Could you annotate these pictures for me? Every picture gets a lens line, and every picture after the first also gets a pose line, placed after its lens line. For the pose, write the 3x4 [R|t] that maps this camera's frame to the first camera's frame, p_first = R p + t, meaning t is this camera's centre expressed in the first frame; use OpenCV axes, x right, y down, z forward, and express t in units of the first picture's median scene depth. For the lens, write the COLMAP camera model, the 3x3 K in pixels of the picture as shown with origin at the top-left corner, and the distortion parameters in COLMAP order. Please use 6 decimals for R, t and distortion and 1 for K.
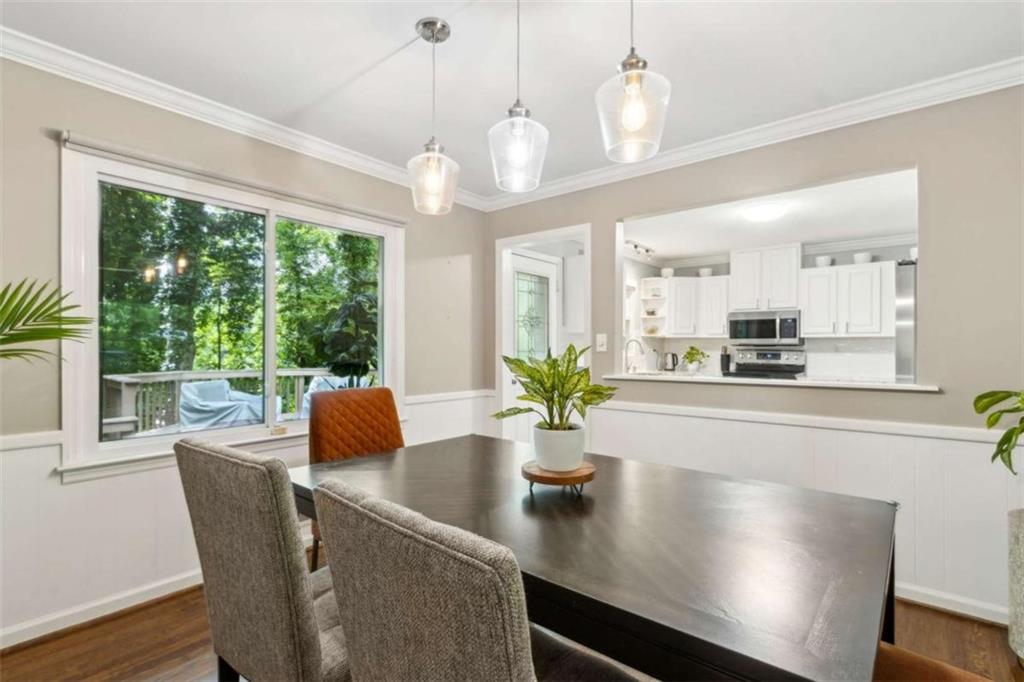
lens RADIAL K [[479.6, 0, 503.1], [0, 479.6, 347.0], [0, 0, 1]] dist [0.004502, -0.001656]
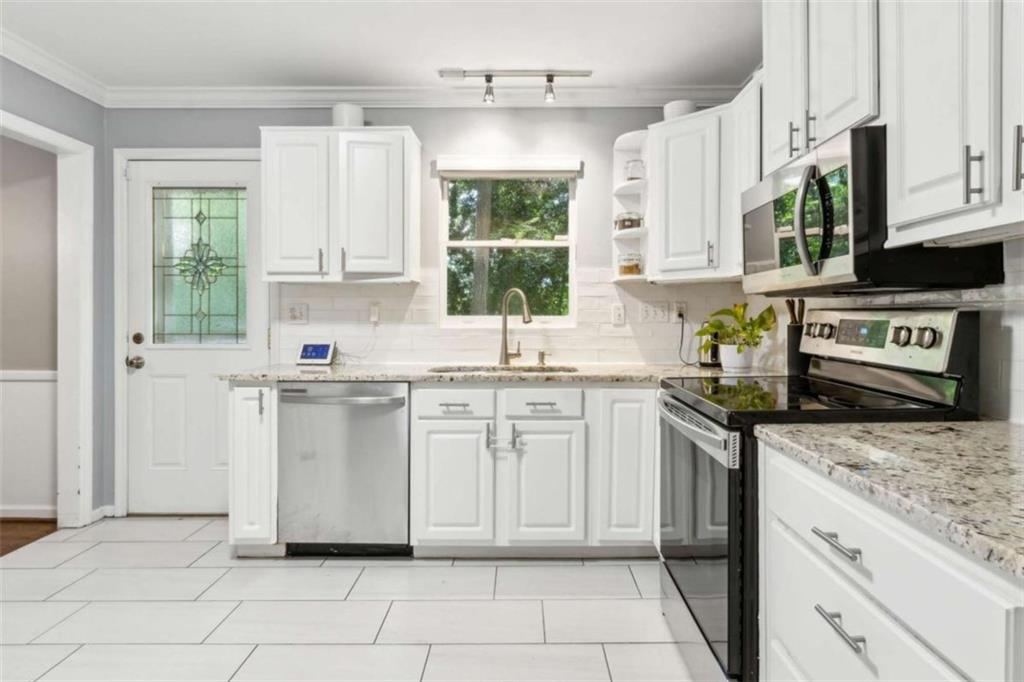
lens RADIAL K [[569.0, 0, 514.8], [0, 569.0, 323.4], [0, 0, 1]] dist [0.011970, -0.000513]
pose [[0.631032, 0.005353, -0.775739, 0.672329], [0.001926, 0.999962, 0.008466, 0.011092], [0.775755, -0.006837, 0.630997, 0.661366]]
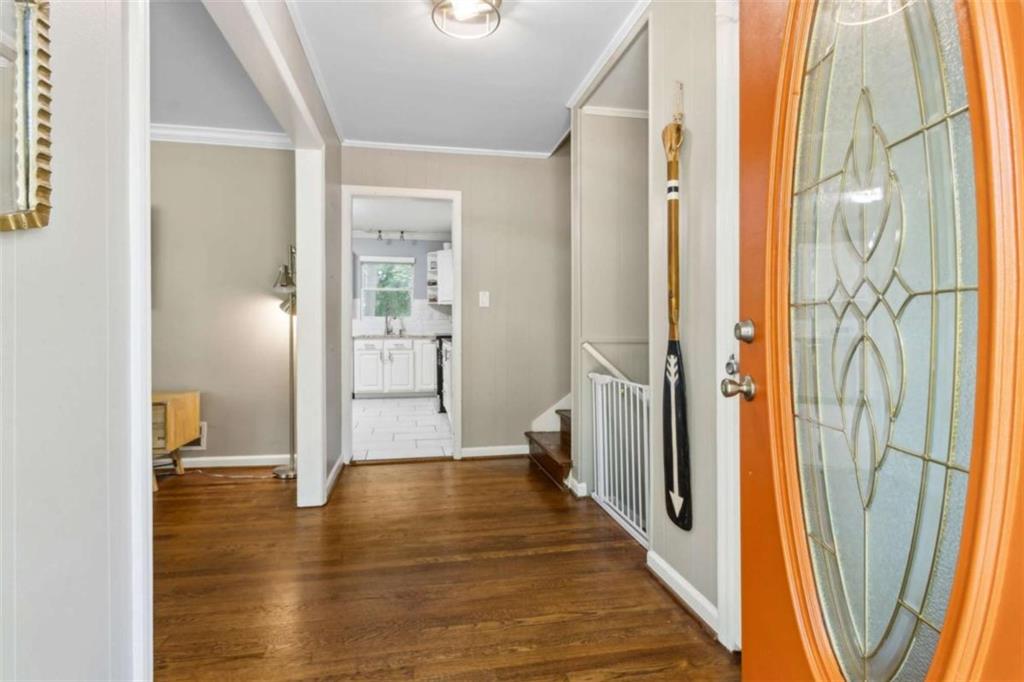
lens RADIAL K [[479.6, 0, 508.8], [0, 479.6, 330.8], [0, 0, 1]] dist [0.004502, -0.001656]
pose [[0.785028, 0.010989, -0.619363, 1.250982], [0.001323, 0.999811, 0.019417, 0.022041], [0.619459, -0.016062, 0.784865, 0.225705]]
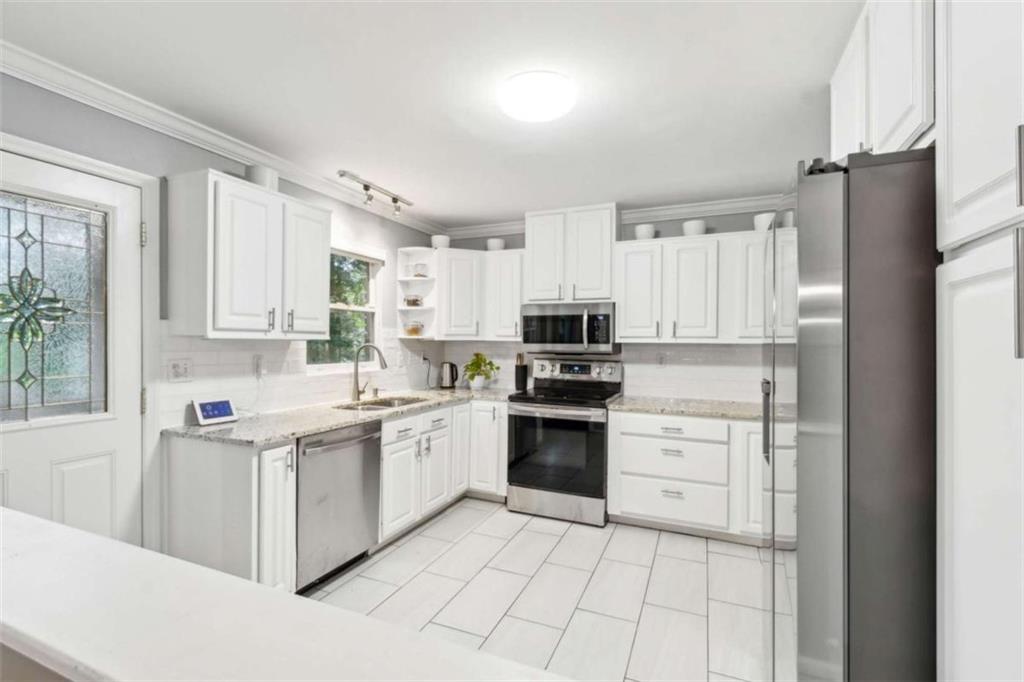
lens RADIAL K [[479.6, 0, 505.2], [0, 479.6, 343.5], [0, 0, 1]] dist [0.004502, -0.001656]
pose [[0.959963, 0.002457, 0.280116, 0.265122], [-0.004316, 0.999973, 0.006019, -0.020969], [-0.280093, -0.006987, 0.959947, 0.371308]]
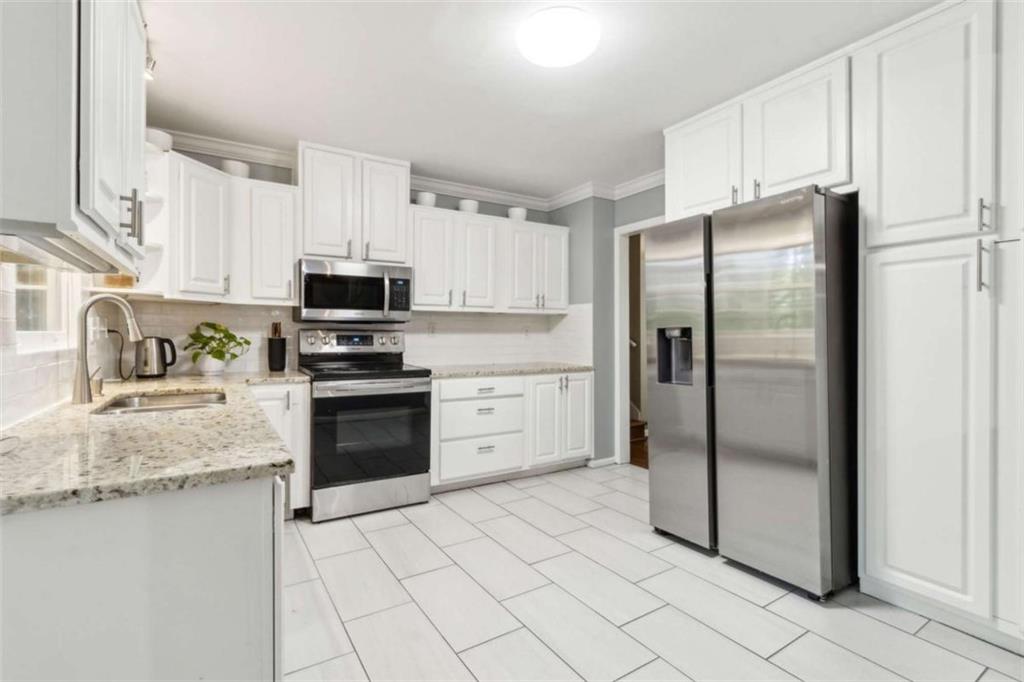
lens RADIAL K [[479.6, 0, 505.7], [0, 479.6, 336.3], [0, 0, 1]] dist [0.004502, -0.001656]
pose [[0.308129, -0.008355, 0.951308, 0.044187], [-0.001627, 0.999955, 0.009309, 0.008441], [-0.951343, -0.004416, 0.308102, 0.640072]]
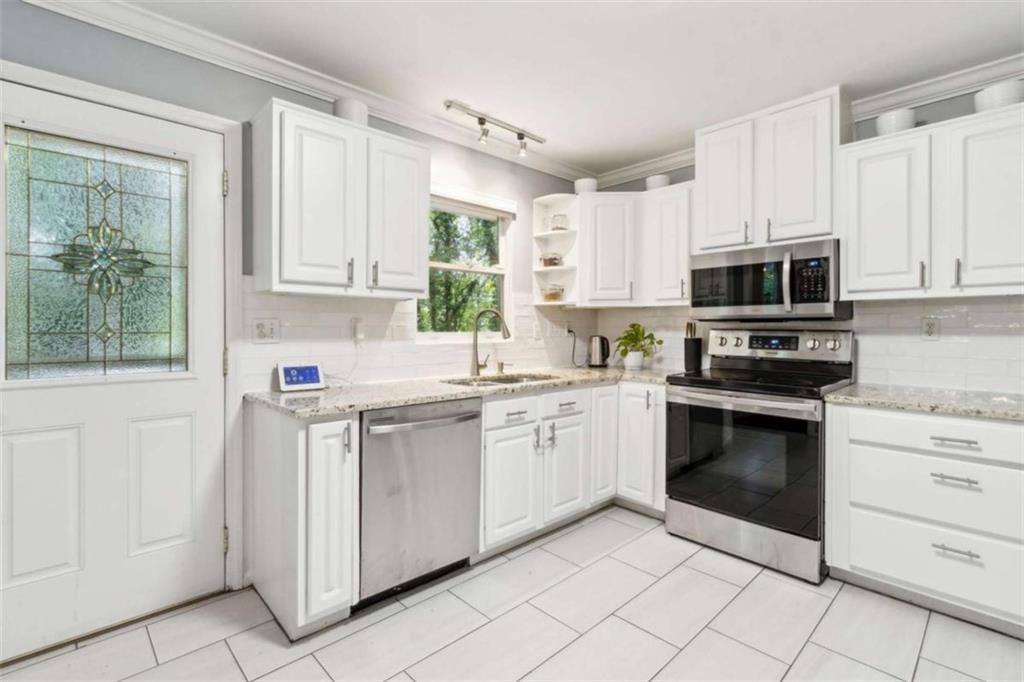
lens RADIAL K [[479.6, 0, 503.5], [0, 479.6, 330.0], [0, 0, 1]] dist [0.004502, -0.001656]
pose [[0.992011, -0.001729, -0.126137, 0.347213], [0.002087, 0.999994, 0.002701, 0.004698], [0.126132, -0.002943, 0.992009, 0.492613]]
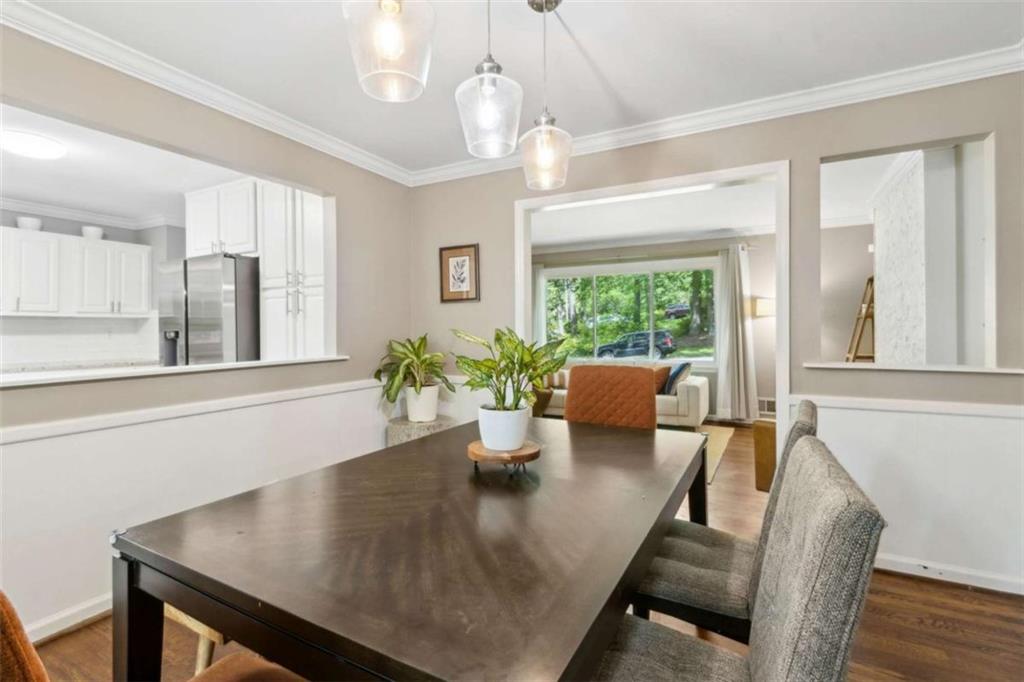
lens RADIAL K [[479.6, 0, 509.7], [0, 479.6, 326.1], [0, 0, 1]] dist [0.004502, -0.001656]
pose [[-0.194216, 0.005264, 0.980945, -0.236292], [-0.003628, 0.999975, -0.006085, -0.000421], [-0.980952, -0.004741, -0.194192, 0.291012]]
